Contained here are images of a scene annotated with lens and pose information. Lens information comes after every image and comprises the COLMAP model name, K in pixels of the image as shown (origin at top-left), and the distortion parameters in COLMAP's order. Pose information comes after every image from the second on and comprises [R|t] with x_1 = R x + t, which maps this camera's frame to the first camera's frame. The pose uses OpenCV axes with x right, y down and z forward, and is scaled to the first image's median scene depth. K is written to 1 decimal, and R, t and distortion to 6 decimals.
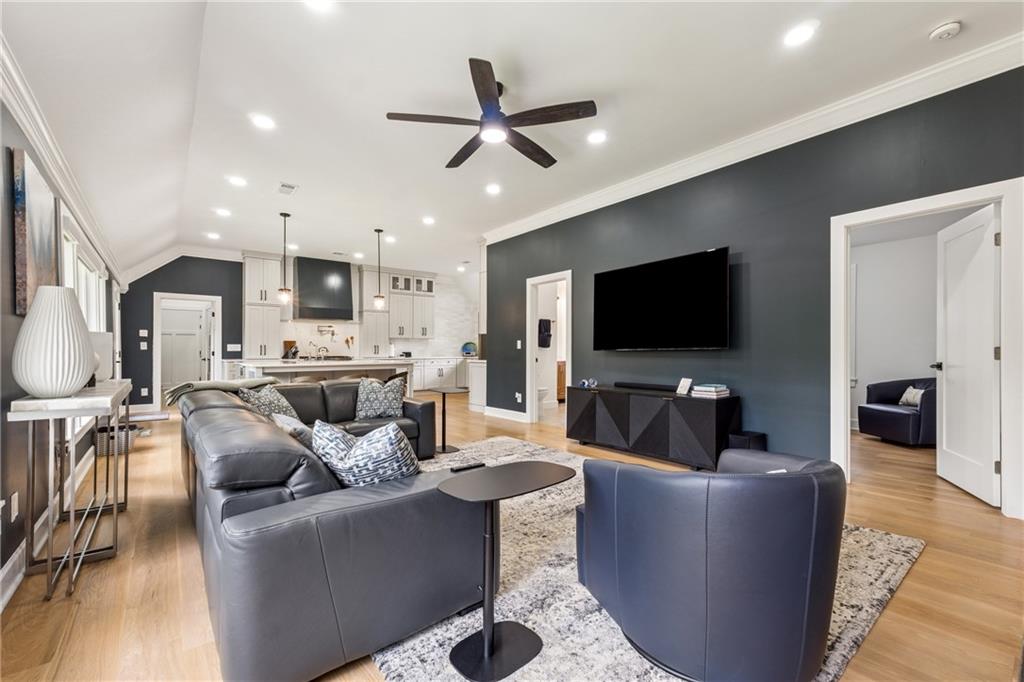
lens RADIAL K [[438.4, 0, 511.4], [0, 438.4, 348.8], [0, 0, 1]] dist [-0.000537, 0.000550]
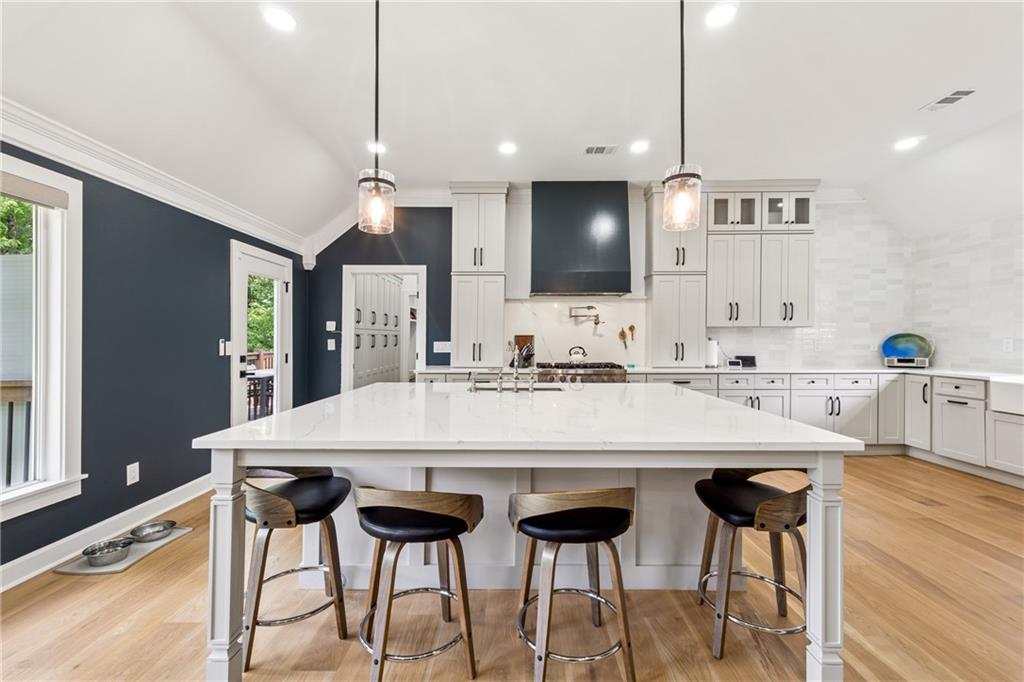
lens RADIAL K [[438.4, 0, 508.7], [0, 438.4, 339.8], [0, 0, 1]] dist [-0.000537, 0.000550]
pose [[0.777281, 0.004079, -0.629140, -0.153900], [0.001278, 0.999967, 0.008063, -0.015856], [0.629152, -0.007072, 0.777250, 0.518303]]
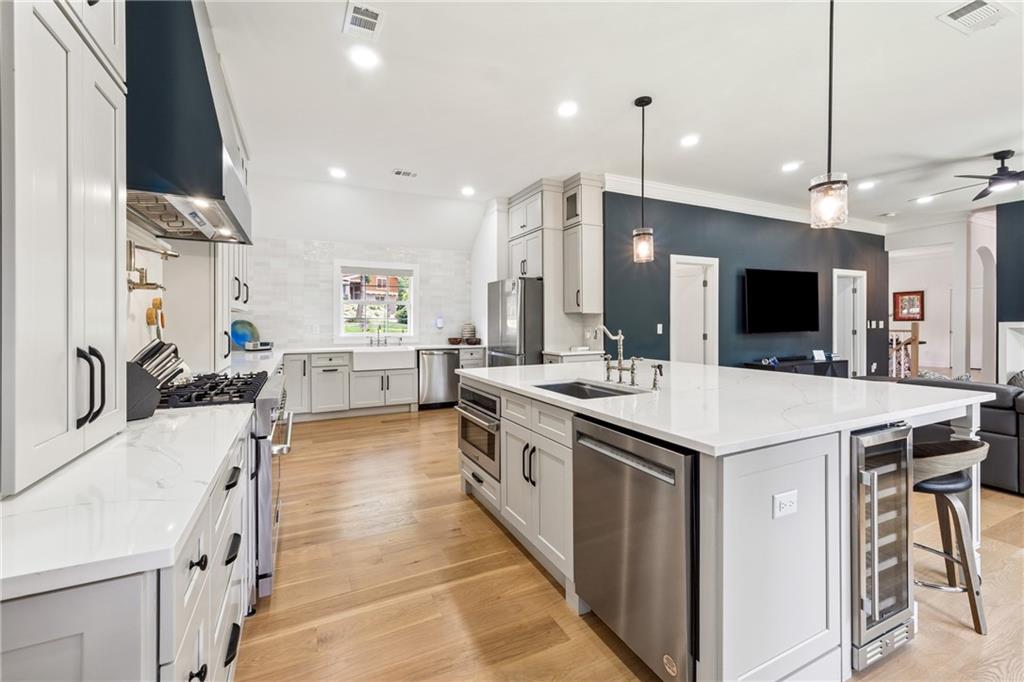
lens RADIAL K [[438.4, 0, 512.9], [0, 438.4, 330.1], [0, 0, 1]] dist [-0.000537, 0.000550]
pose [[0.210314, -0.008535, 0.977597, -0.605612], [0.001031, 0.999963, 0.008509, -0.010093], [-0.977633, -0.000782, 0.210315, 0.758229]]
